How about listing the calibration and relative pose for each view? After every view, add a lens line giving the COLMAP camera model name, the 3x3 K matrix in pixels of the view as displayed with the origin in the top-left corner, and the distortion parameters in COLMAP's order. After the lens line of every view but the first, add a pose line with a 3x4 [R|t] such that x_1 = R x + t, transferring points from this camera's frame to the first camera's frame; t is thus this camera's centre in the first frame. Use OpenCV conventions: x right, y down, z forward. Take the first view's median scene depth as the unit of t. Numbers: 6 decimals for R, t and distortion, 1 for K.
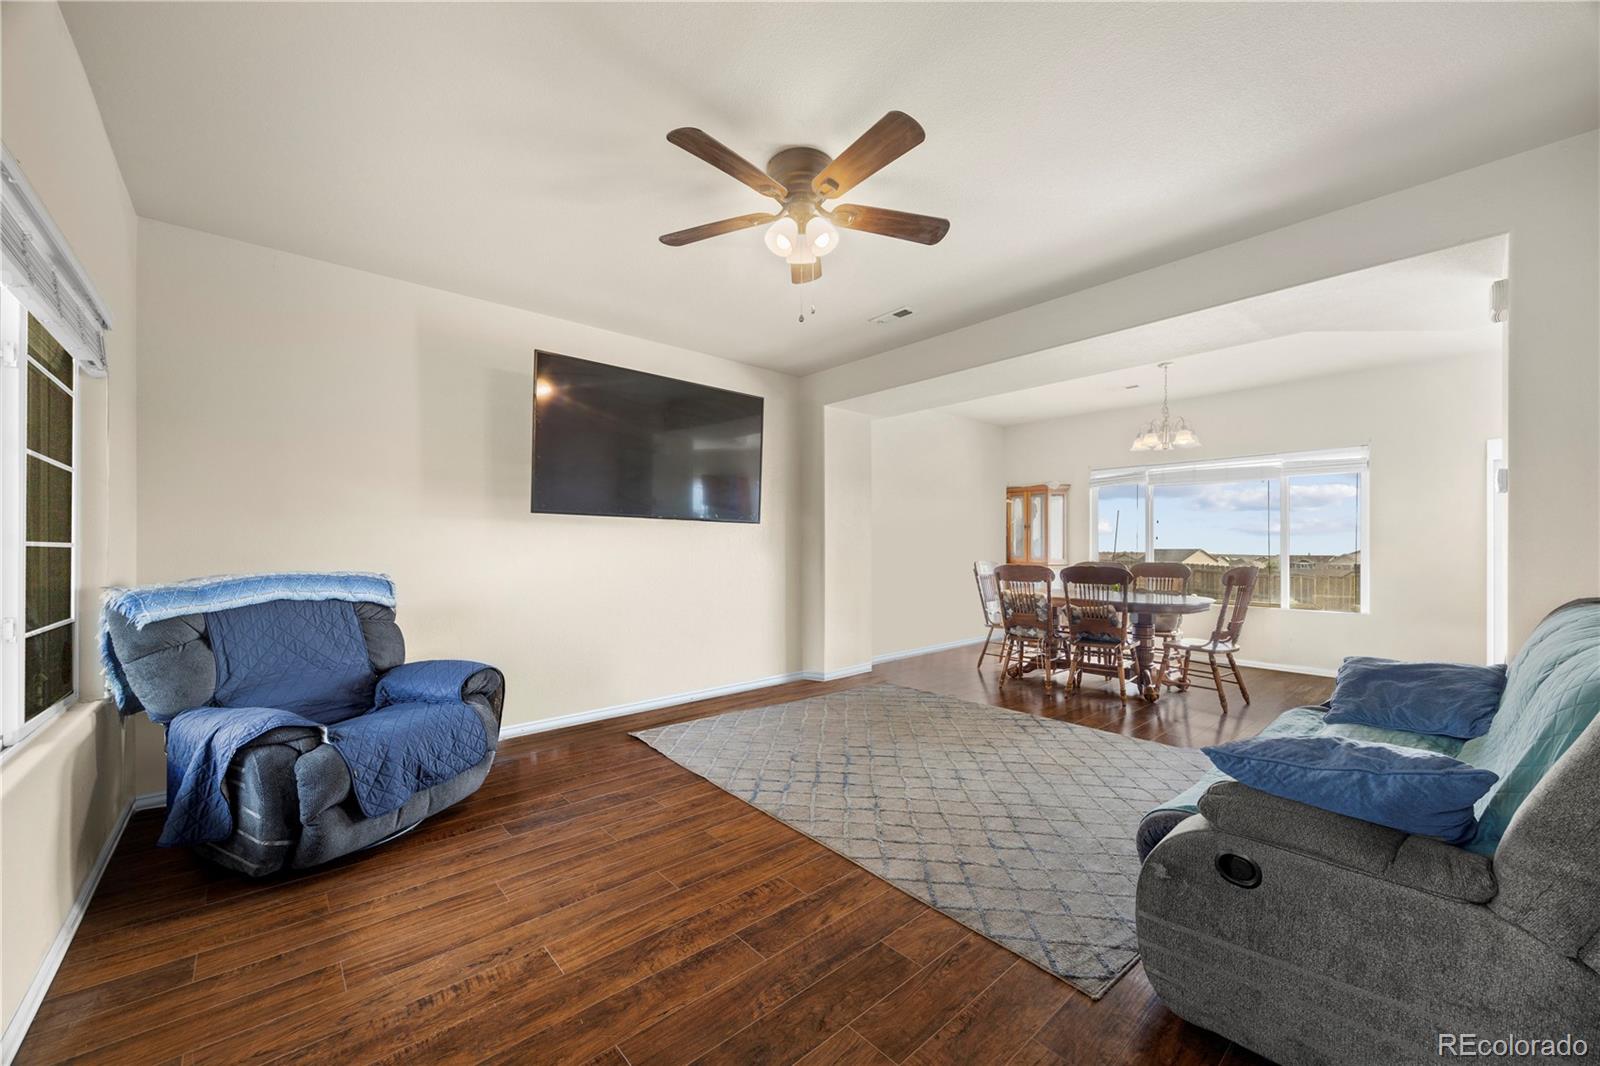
lens RADIAL K [[612.7, 0, 799.9], [0, 612.7, 547.5], [0, 0, 1]] dist [-0.000906, -0.000009]
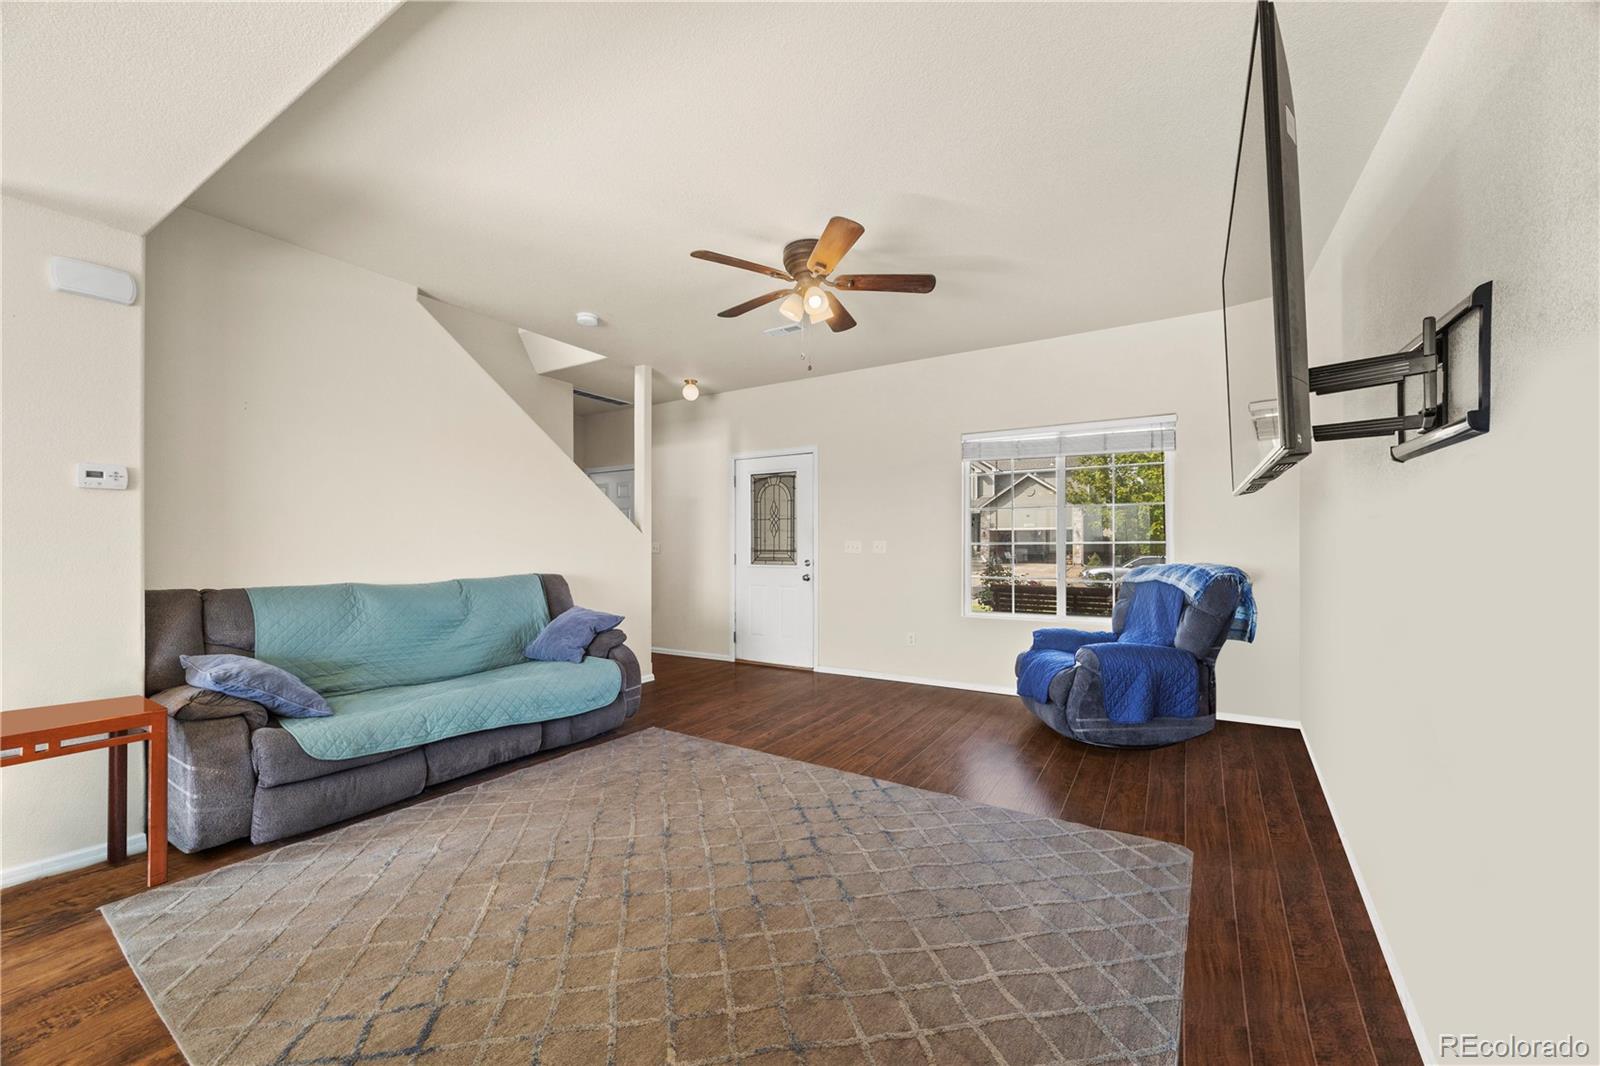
lens RADIAL K [[612.7, 0, 799.9], [0, 612.7, 547.5], [0, 0, 1]] dist [-0.000906, -0.000009]
pose [[-0.955708, 0.002128, -0.294309, 0.450718], [0.003349, 0.999988, -0.003646, 0.012299], [0.294298, -0.004470, -0.955703, 2.493861]]
